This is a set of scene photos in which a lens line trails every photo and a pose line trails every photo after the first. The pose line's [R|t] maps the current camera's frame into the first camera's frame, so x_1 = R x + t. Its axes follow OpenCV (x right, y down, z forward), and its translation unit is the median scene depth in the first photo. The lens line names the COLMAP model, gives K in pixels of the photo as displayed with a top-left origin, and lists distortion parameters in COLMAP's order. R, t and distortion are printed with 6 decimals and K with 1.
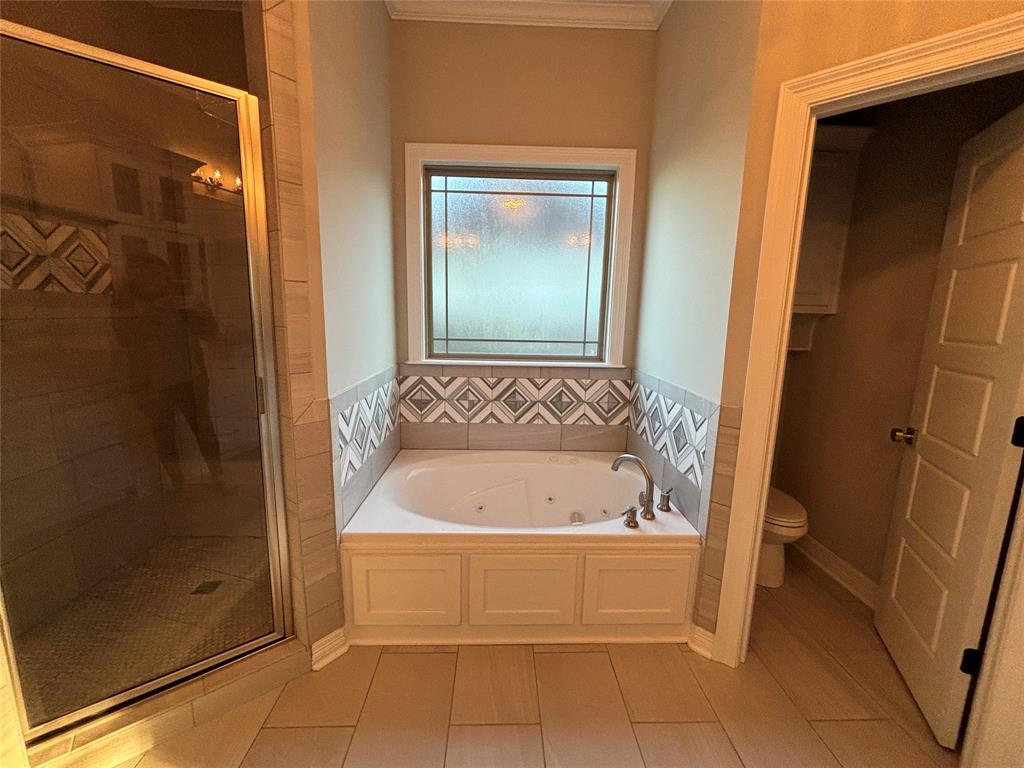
lens RADIAL K [[415.3, 0, 511.9], [0, 415.3, 381.9], [0, 0, 1]] dist [0.007486, -0.003402]
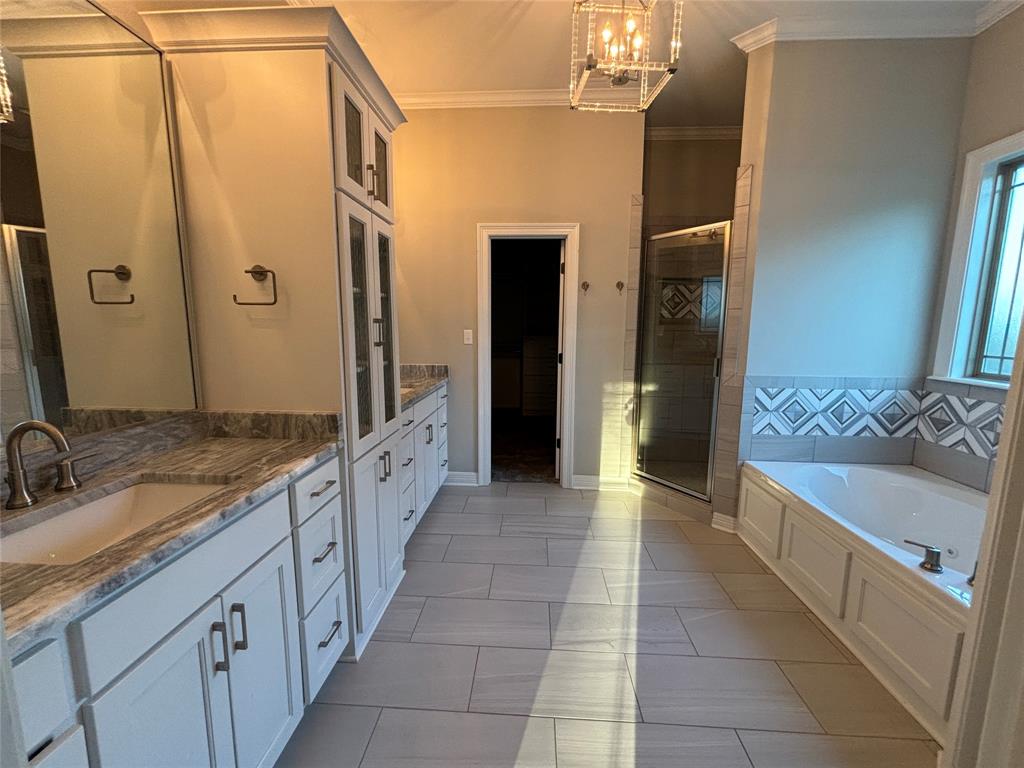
lens RADIAL K [[415.3, 0, 511.9], [0, 415.3, 381.9], [0, 0, 1]] dist [0.007486, -0.003402]
pose [[-0.085391, 0.114962, -0.989693, 0.806587], [-0.173006, 0.976521, 0.128359, 0.007652], [0.981212, 0.182183, -0.063497, 0.106008]]
